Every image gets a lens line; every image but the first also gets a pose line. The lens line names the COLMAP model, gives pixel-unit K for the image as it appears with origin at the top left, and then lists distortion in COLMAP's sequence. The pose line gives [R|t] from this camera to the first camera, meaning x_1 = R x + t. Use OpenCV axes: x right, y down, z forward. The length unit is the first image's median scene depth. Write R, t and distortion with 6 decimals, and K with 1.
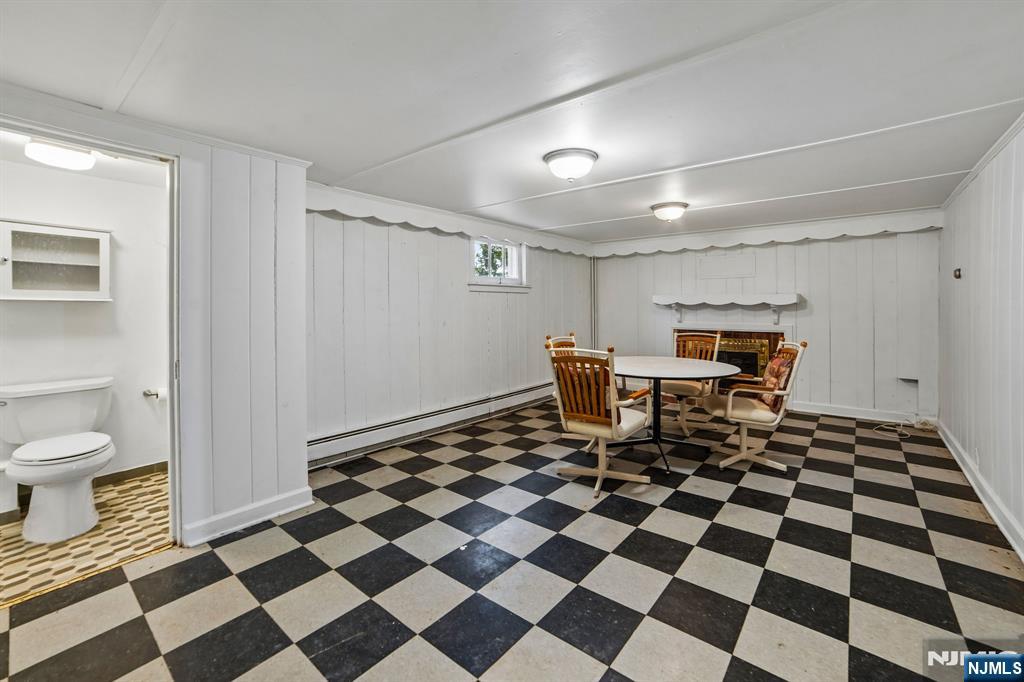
lens RADIAL K [[430.3, 0, 493.6], [0, 430.3, 348.9], [0, 0, 1]] dist [-0.098817, 0.041917]
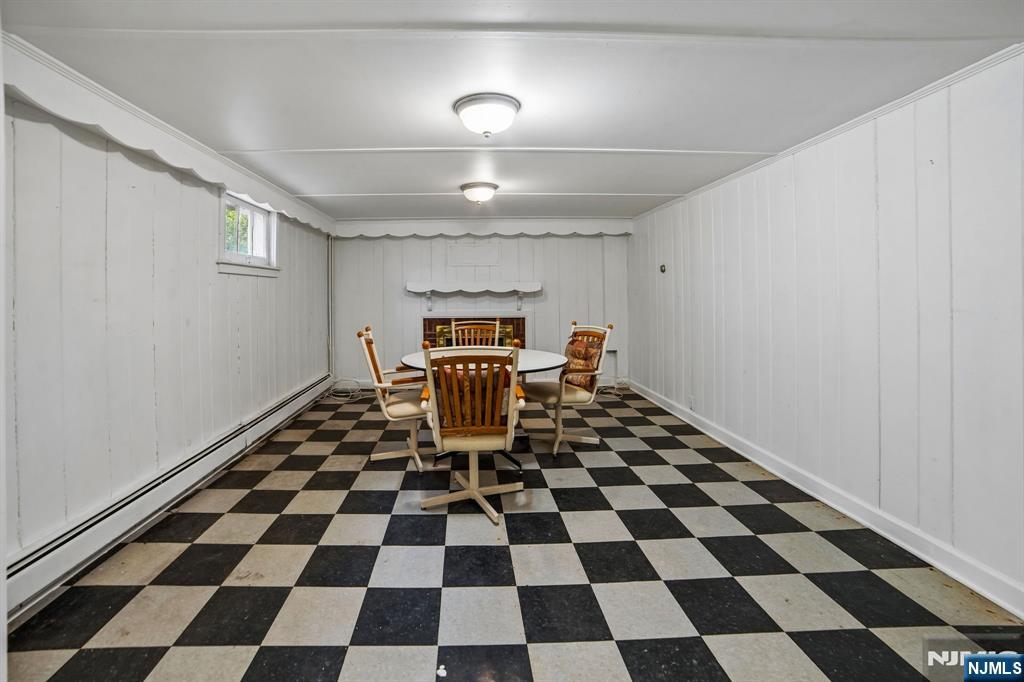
lens RADIAL K [[457.6, 0, 512.1], [0, 457.6, 317.6], [0, 0, 1]] dist [-0.097178, 0.035024]
pose [[0.736596, -0.033239, 0.675516, -0.253944], [0.067214, 0.997445, -0.024213, -0.021935], [-0.672985, 0.063239, 0.736948, 0.251245]]
